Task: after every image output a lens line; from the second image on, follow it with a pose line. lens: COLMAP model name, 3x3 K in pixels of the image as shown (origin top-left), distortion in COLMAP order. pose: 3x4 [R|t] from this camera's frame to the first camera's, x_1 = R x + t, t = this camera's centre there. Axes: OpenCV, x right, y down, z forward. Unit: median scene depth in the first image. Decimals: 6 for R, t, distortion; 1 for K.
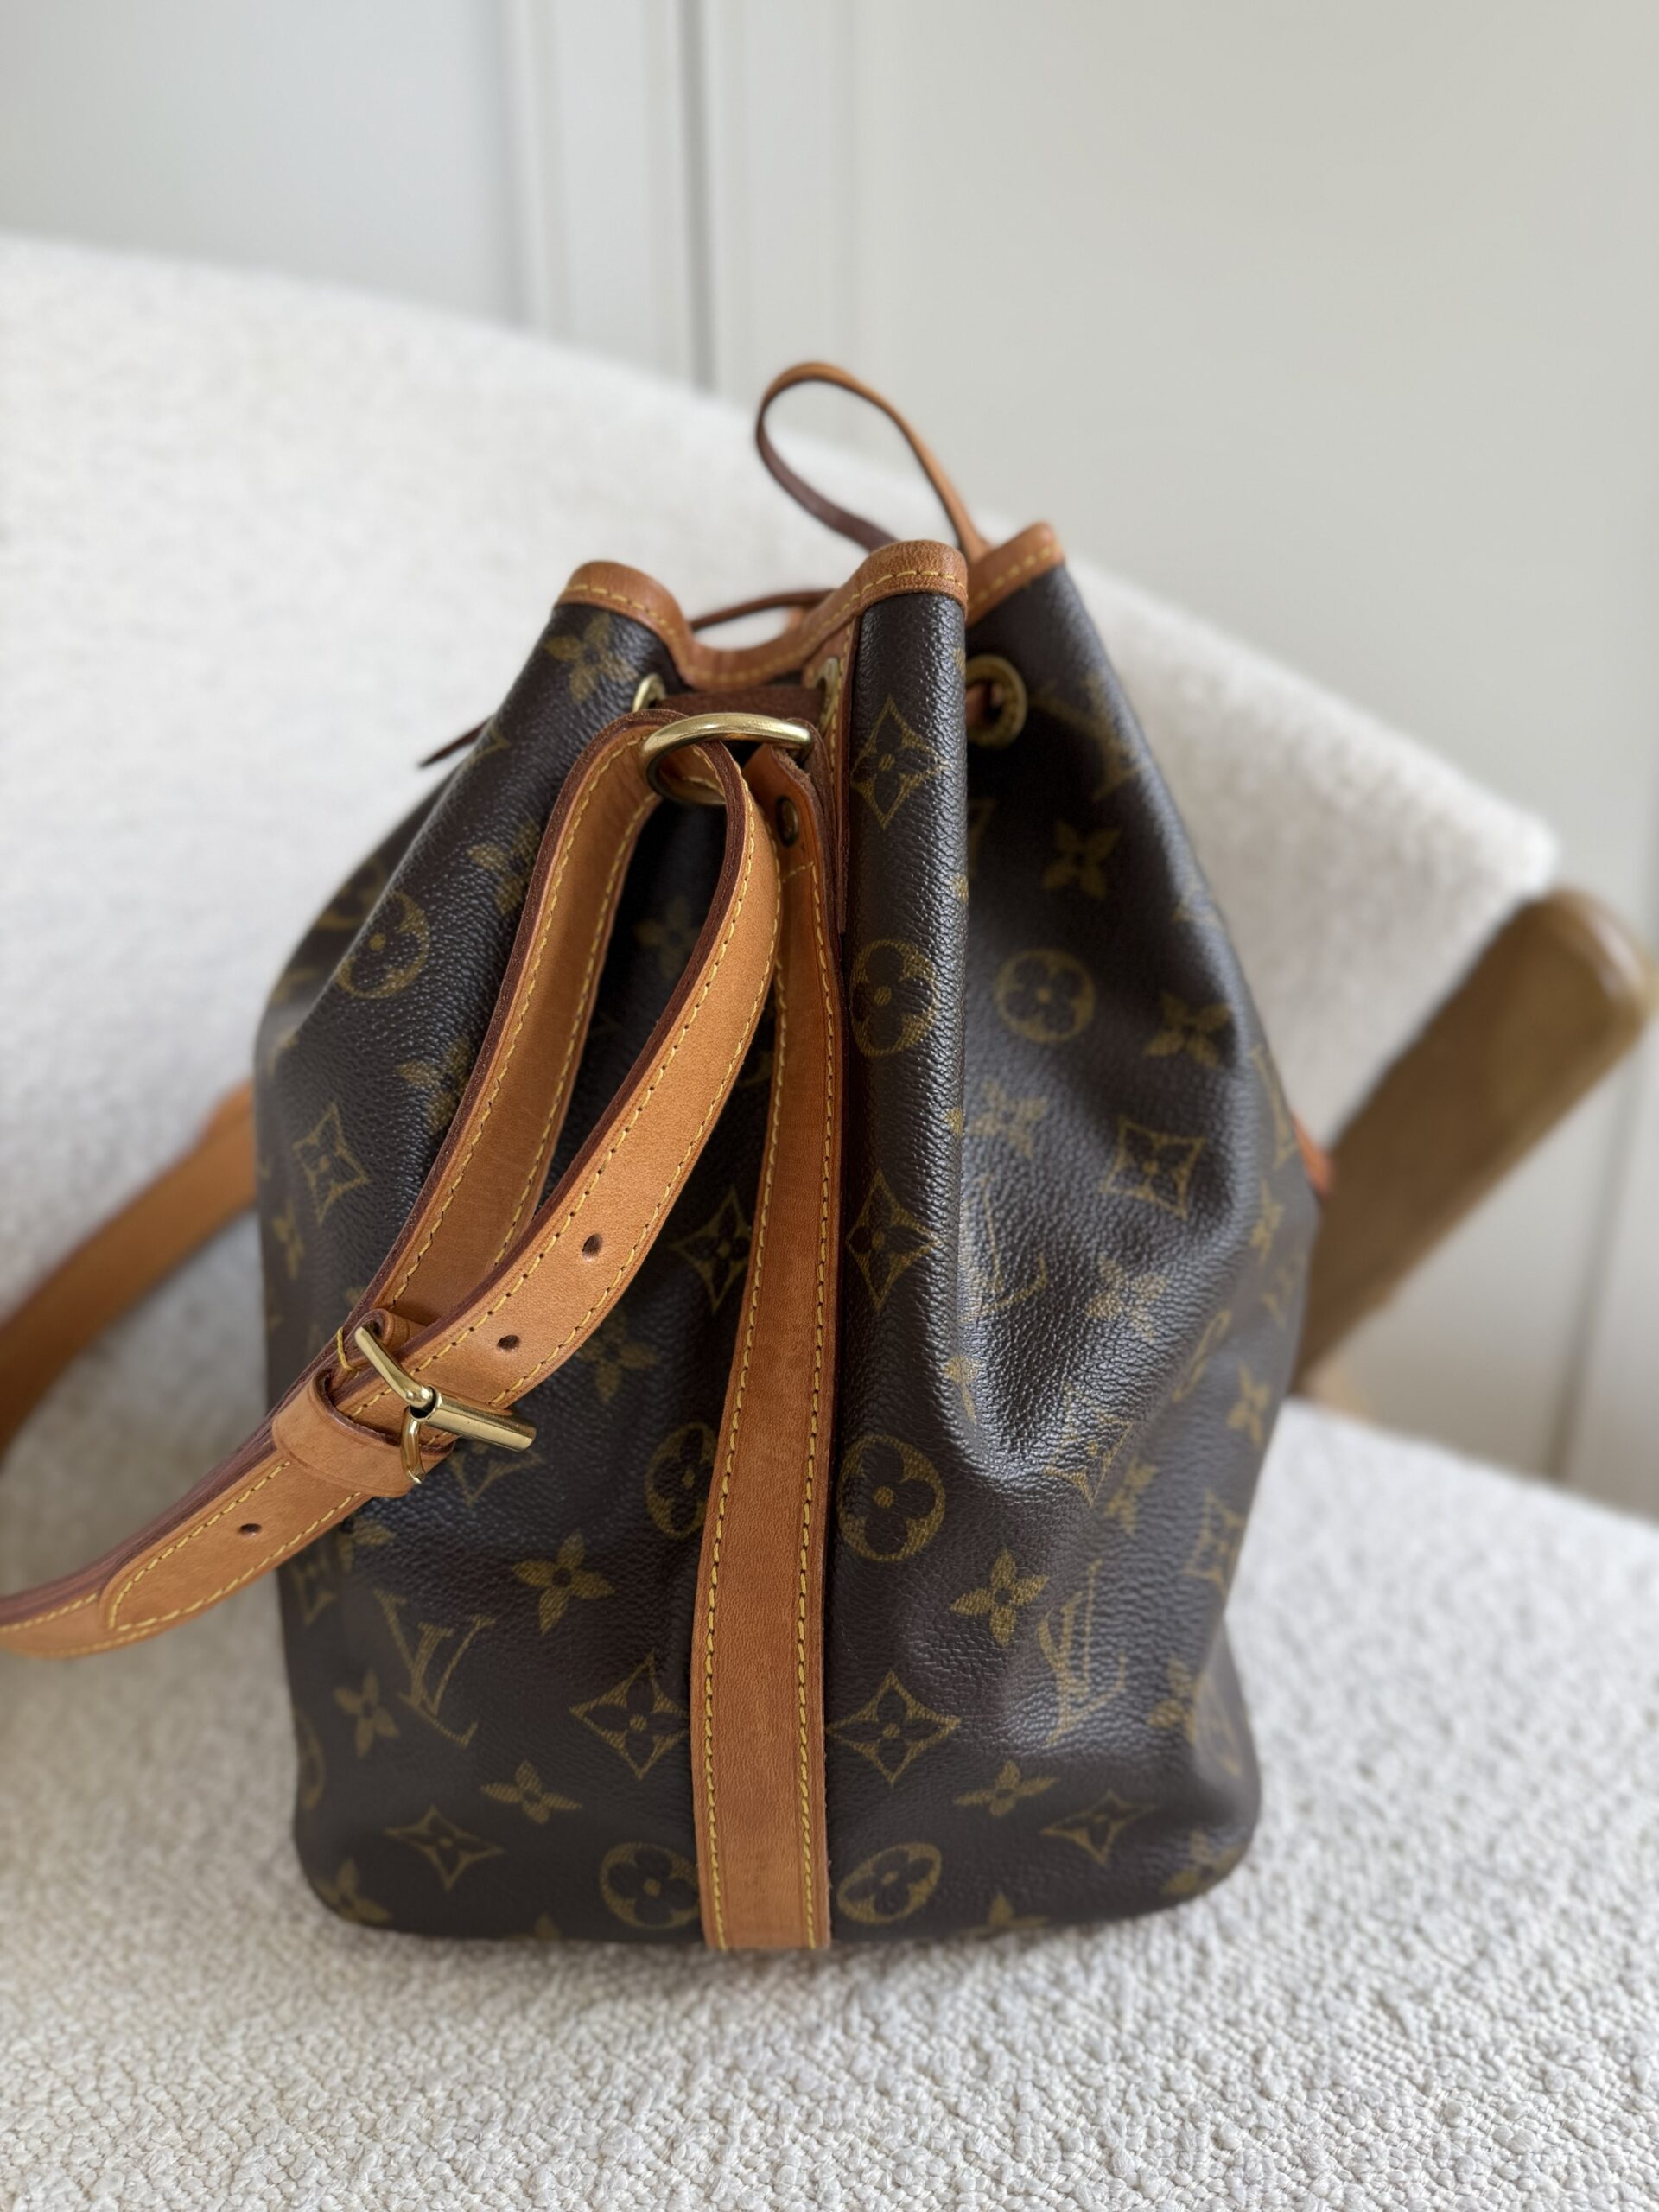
lens RADIAL K [[1637.3, 0, 834.1], [0, 1637.3, 1104.0], [0, 0, 1]] dist [-0.048522, 0.012628]
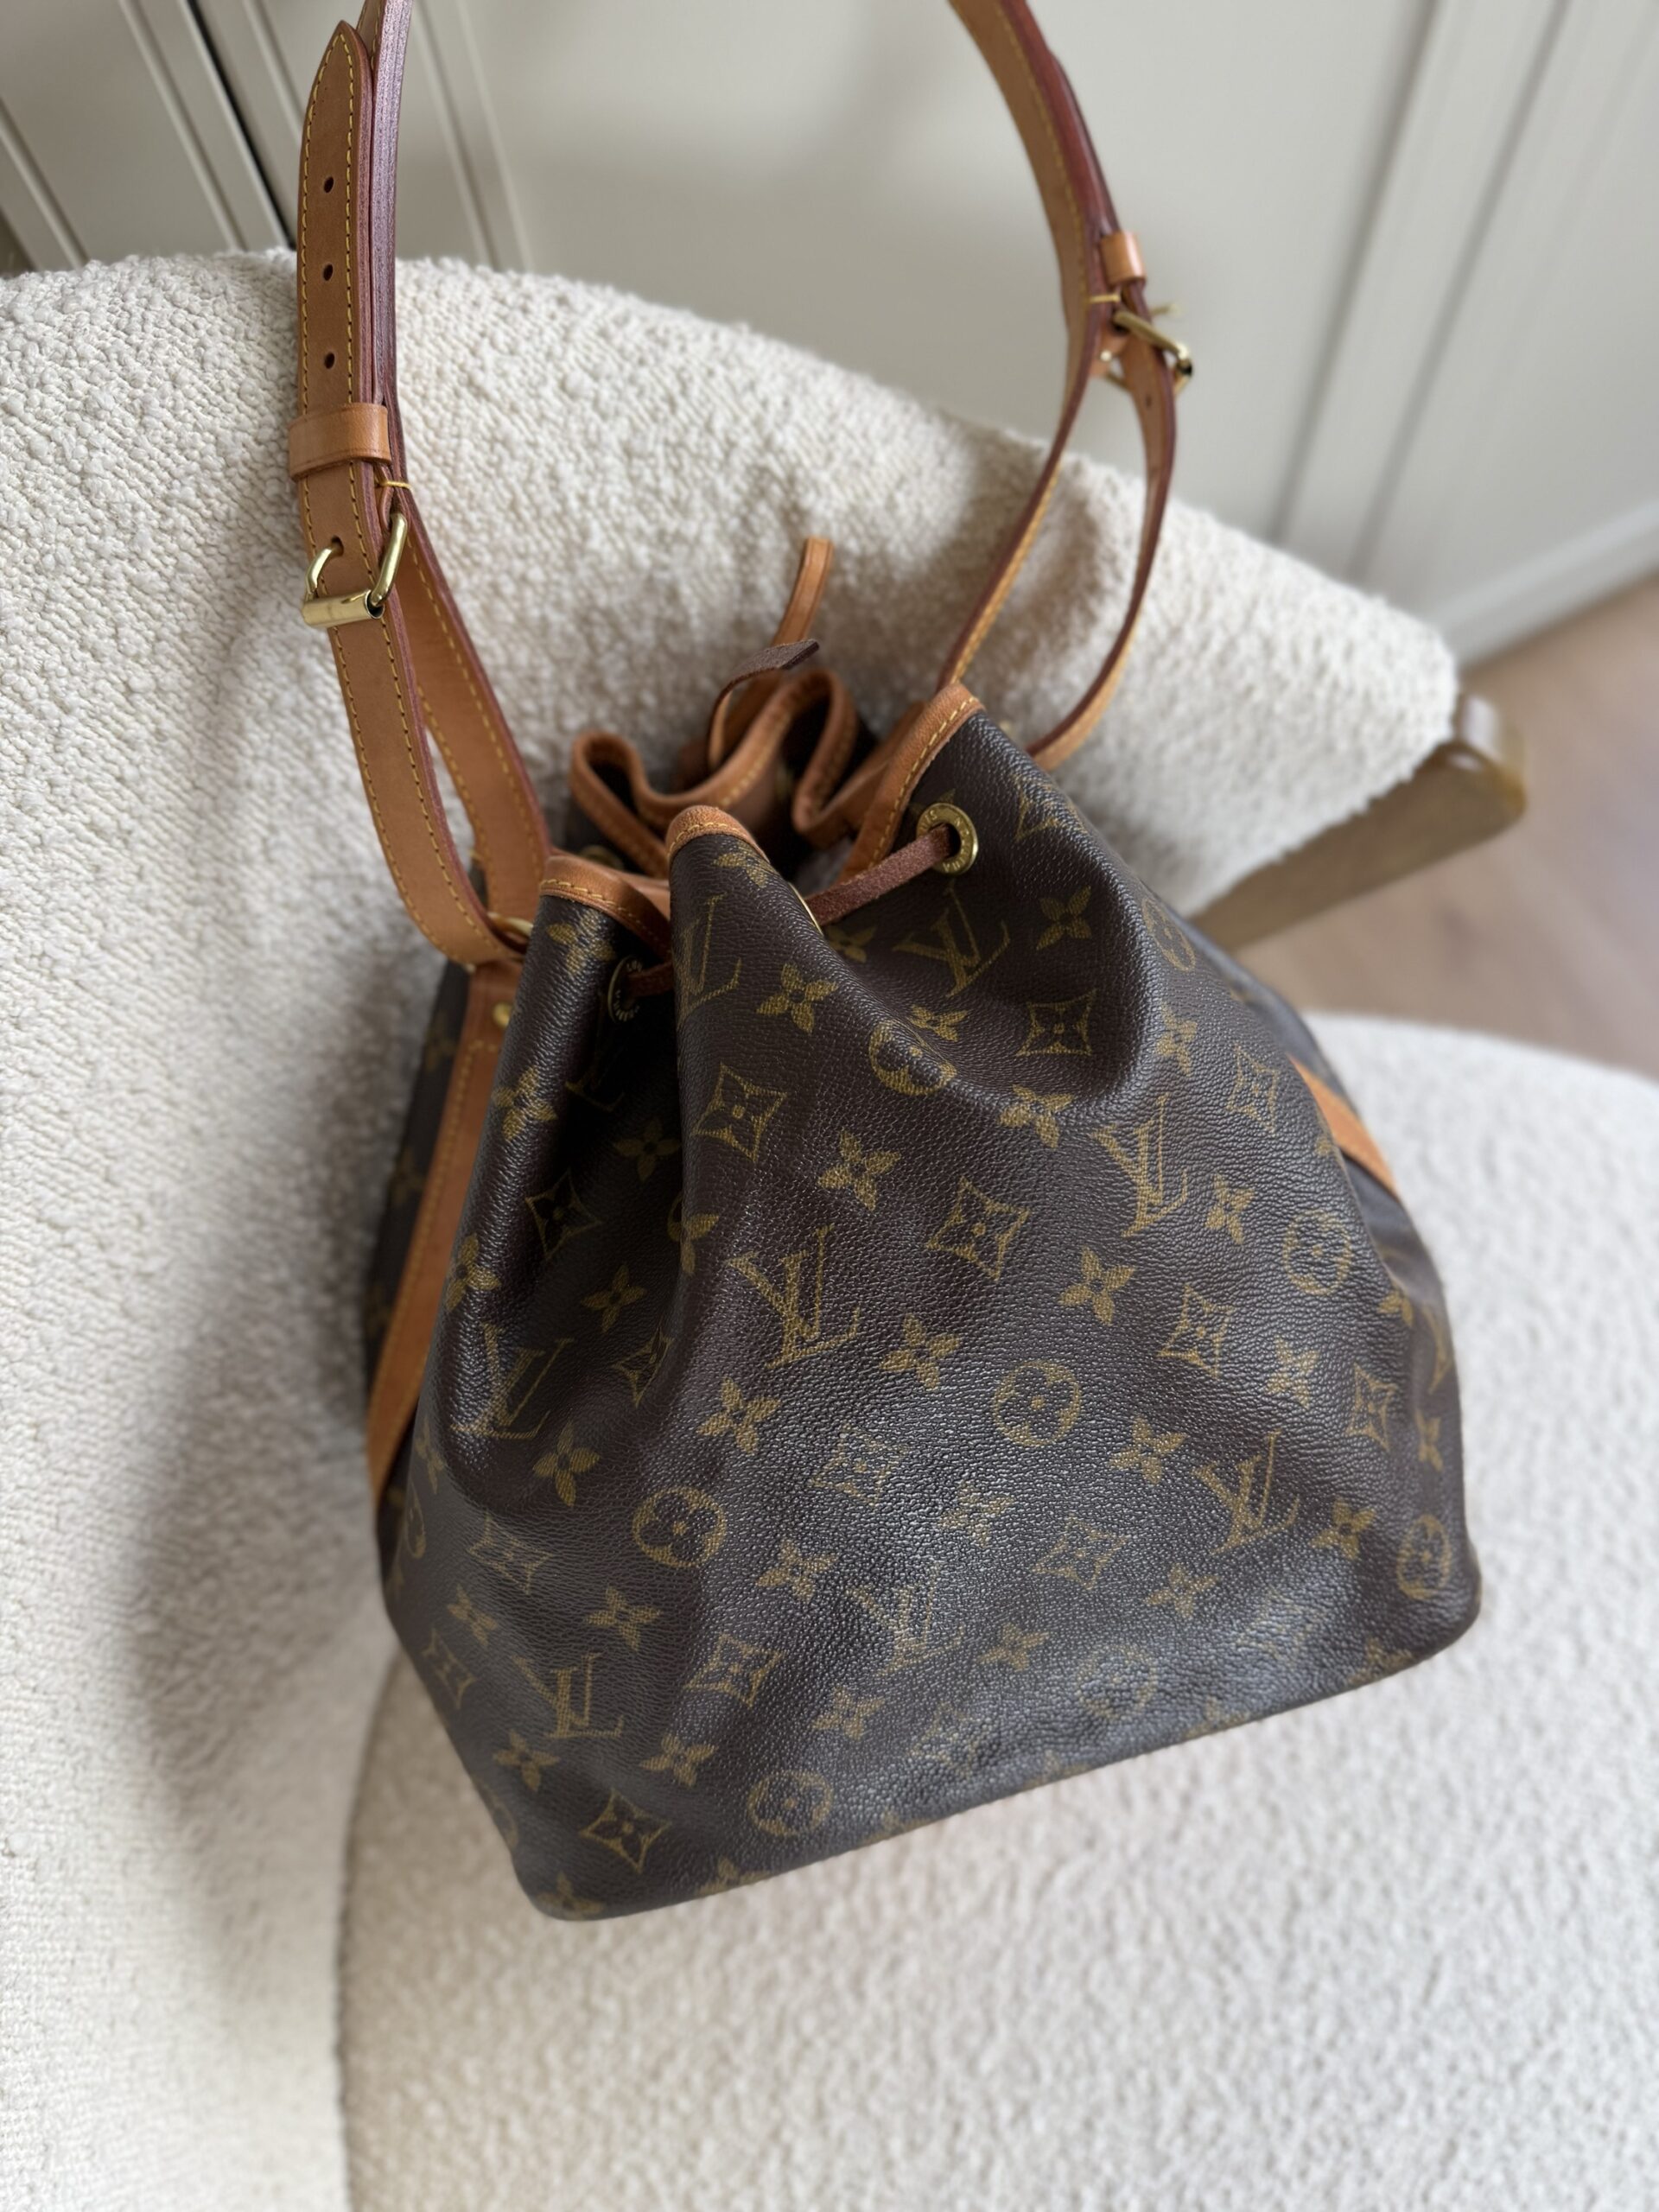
lens RADIAL K [[1567.4, 0, 813.2], [0, 1567.4, 1118.4], [0, 0, 1]] dist [-0.020283, -0.018284]
pose [[0.903981, -0.411183, 0.117251, -0.241579], [0.206746, 0.660384, 0.721907, -1.199029], [-0.374266, -0.628349, 0.681984, 0.482475]]
